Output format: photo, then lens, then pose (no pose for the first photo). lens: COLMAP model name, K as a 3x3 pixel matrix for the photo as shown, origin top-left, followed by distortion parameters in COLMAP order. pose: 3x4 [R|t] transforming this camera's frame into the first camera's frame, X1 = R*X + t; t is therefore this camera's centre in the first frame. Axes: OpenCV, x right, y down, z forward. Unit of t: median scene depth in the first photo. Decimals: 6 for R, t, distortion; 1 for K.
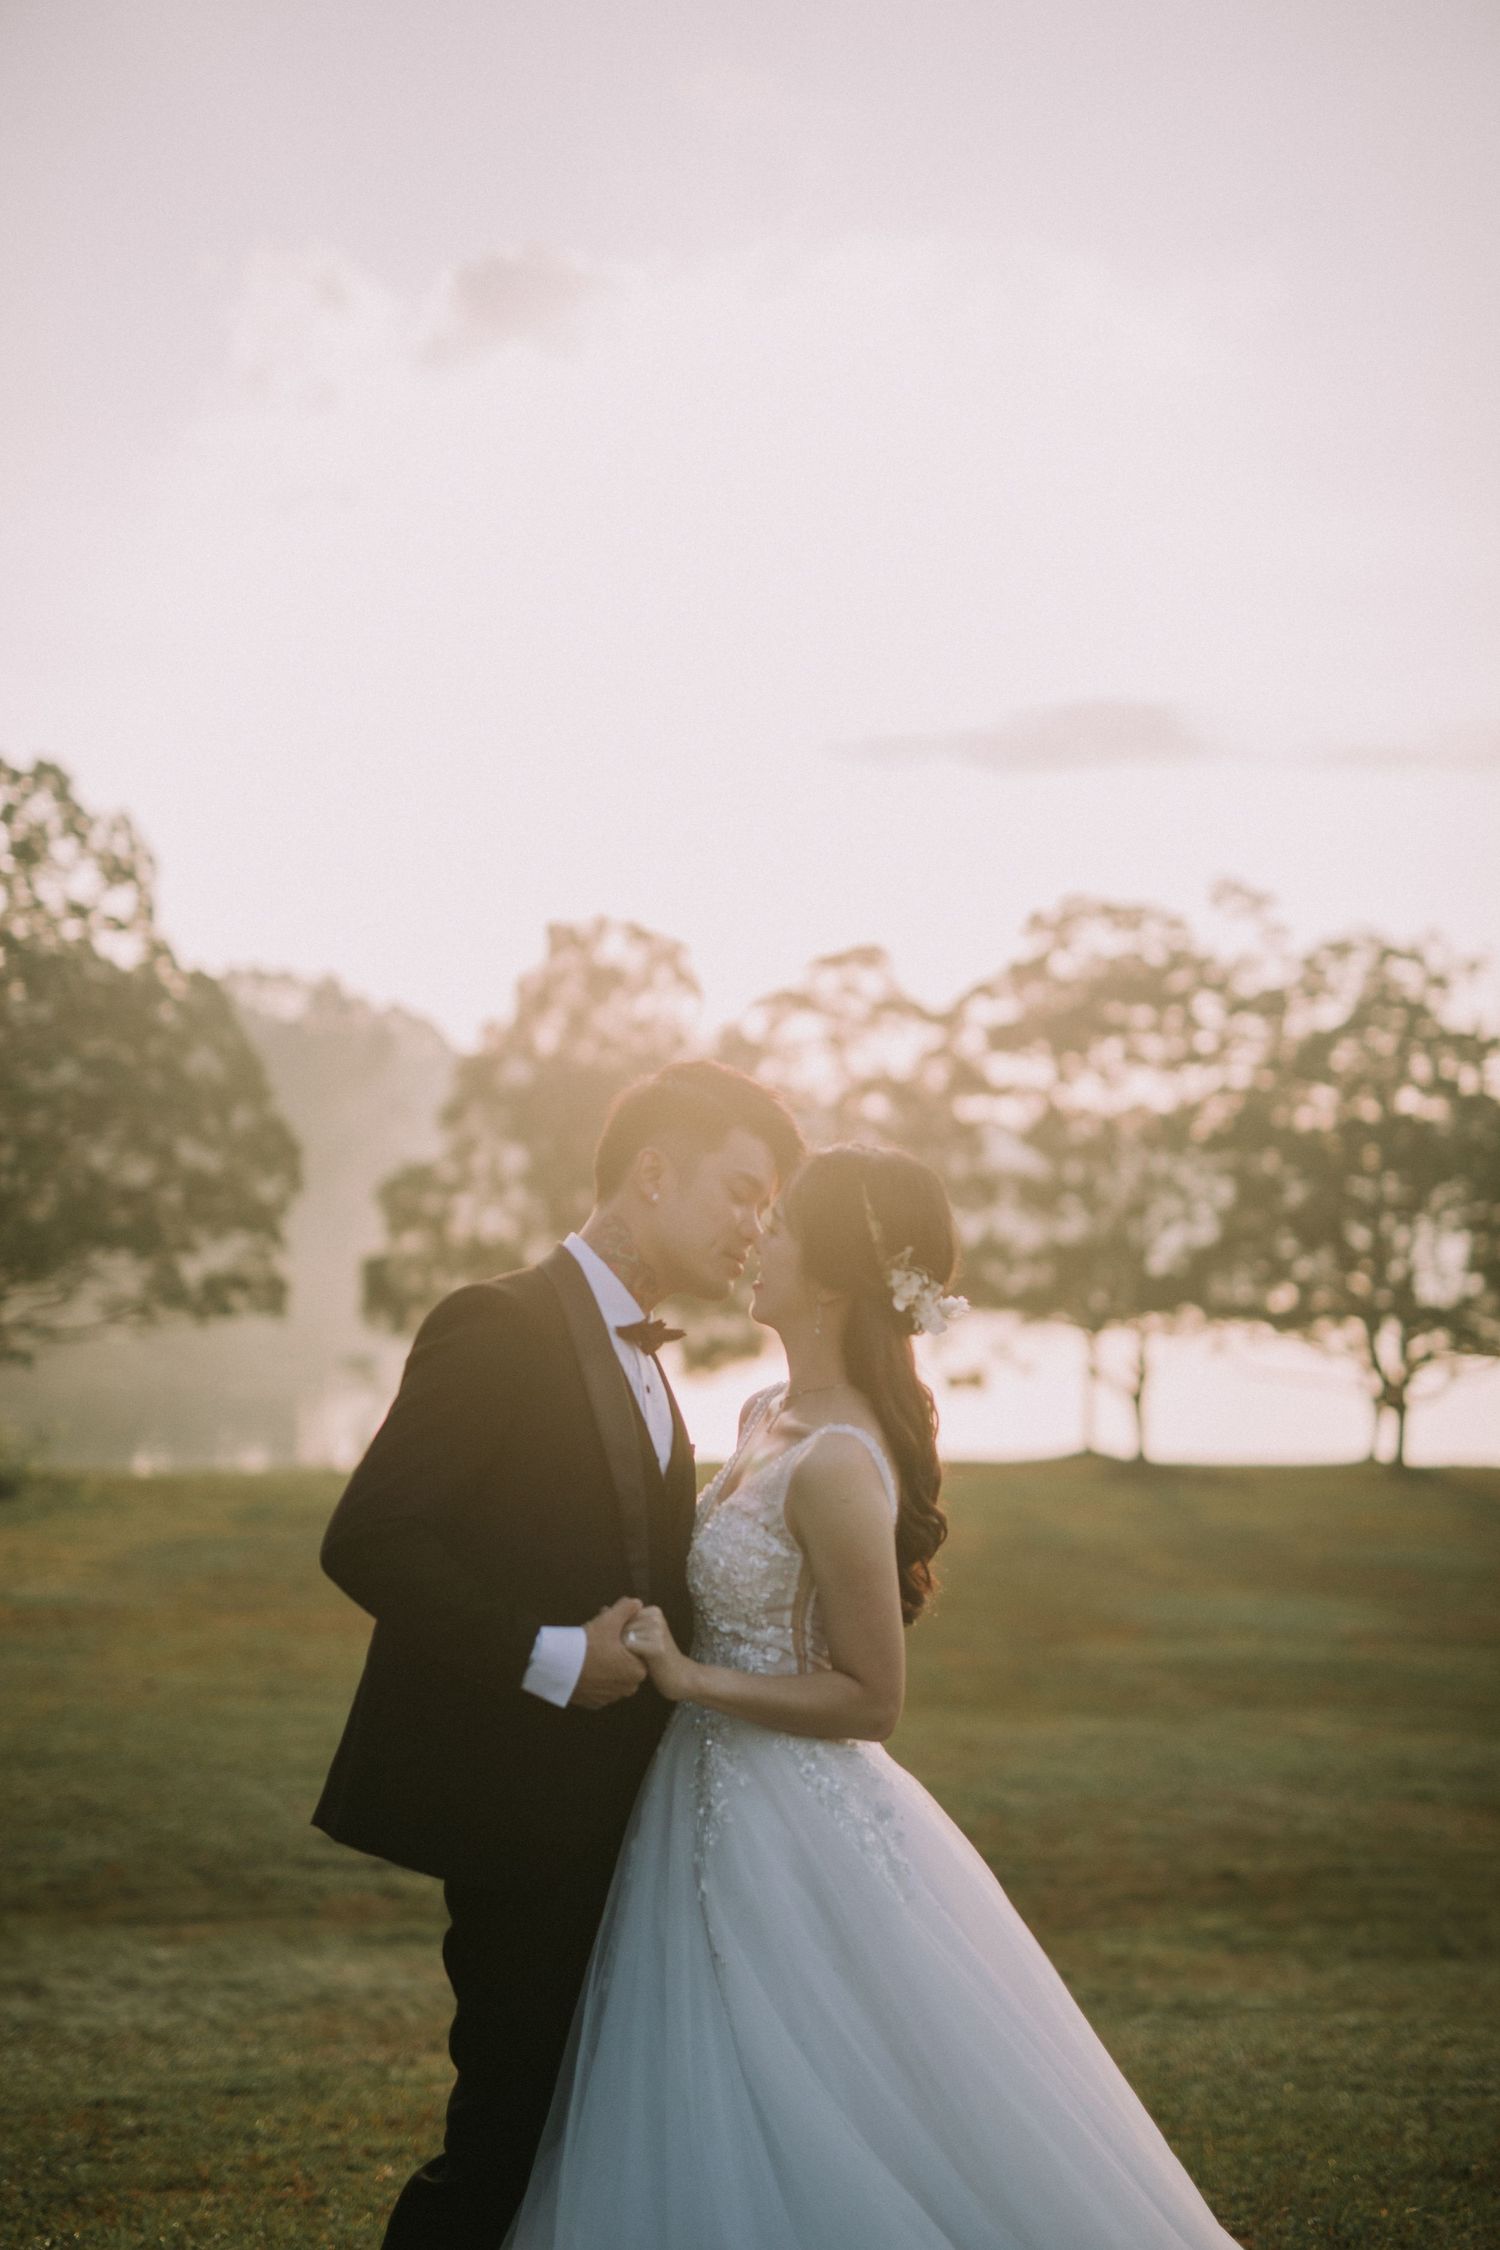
lens RADIAL K [[3044.4, 0, 777.3], [0, 3044.4, 1164.0], [0, 0, 1]] dist [-0.018712, 0.000000]
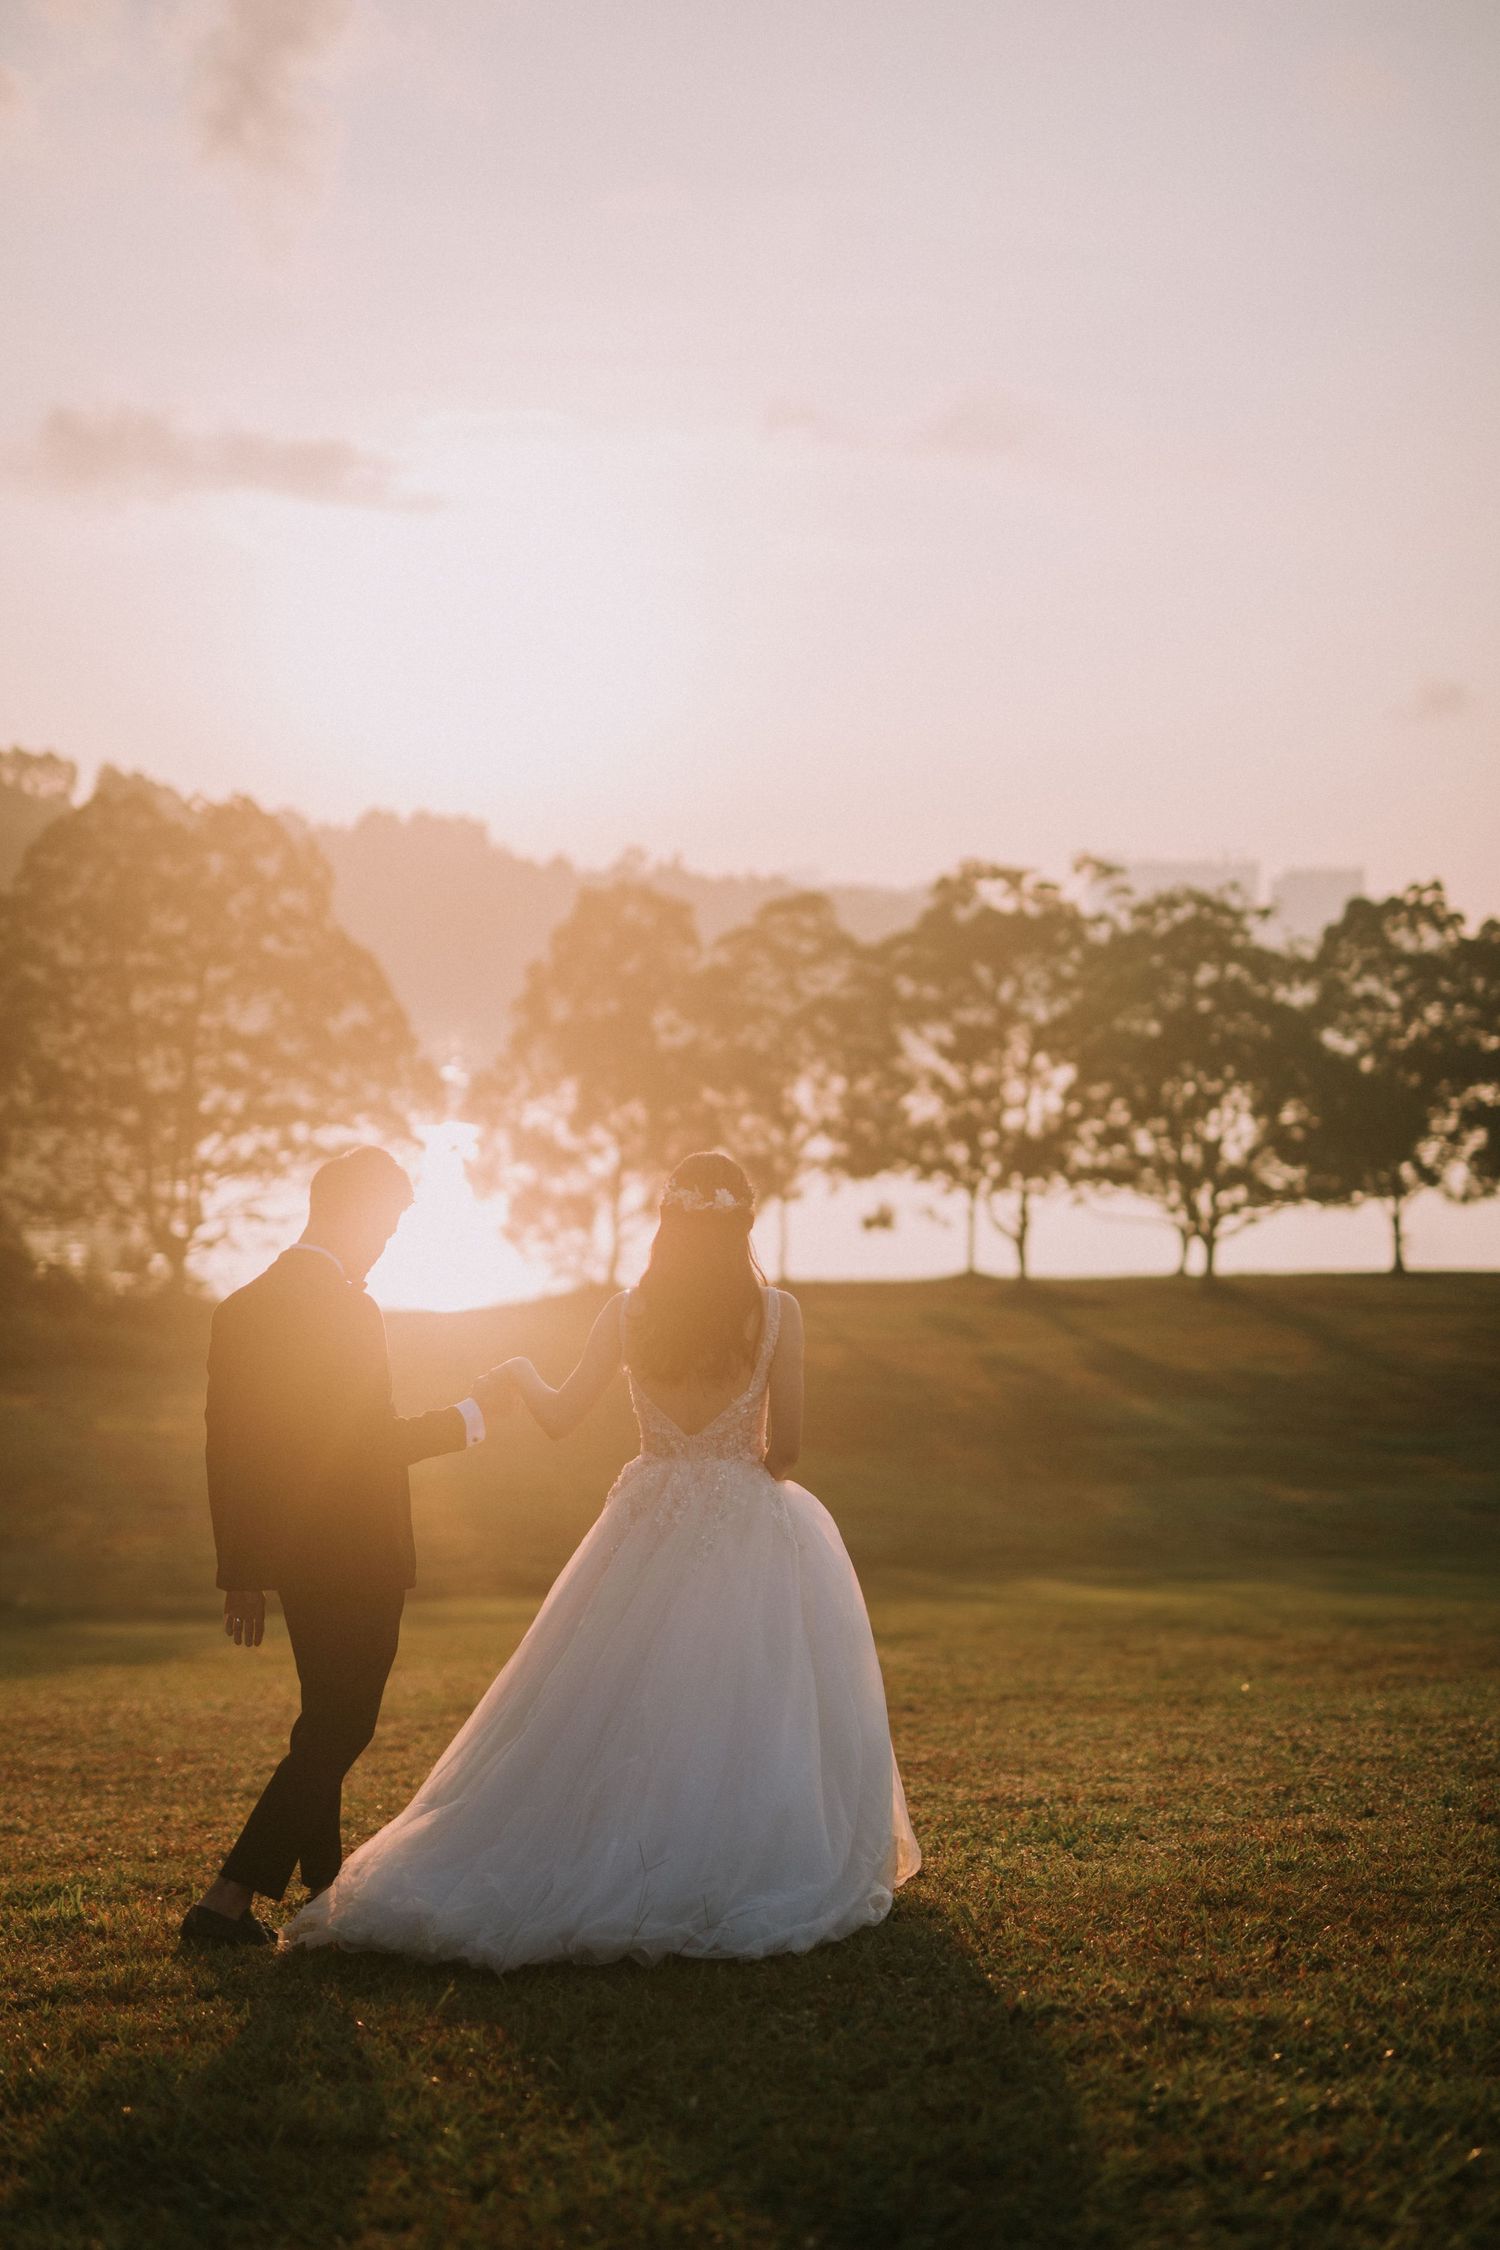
lens RADIAL K [[3474.5, 0, 745.9], [0, 3474.5, 1125.5], [0, 0, 1]] dist [-0.023783, 0.000000]
pose [[0.994513, -0.014908, 0.103541, -0.158198], [0.006345, 0.996568, 0.082538, -0.099946], [-0.104416, -0.081428, 0.991195, -0.498934]]
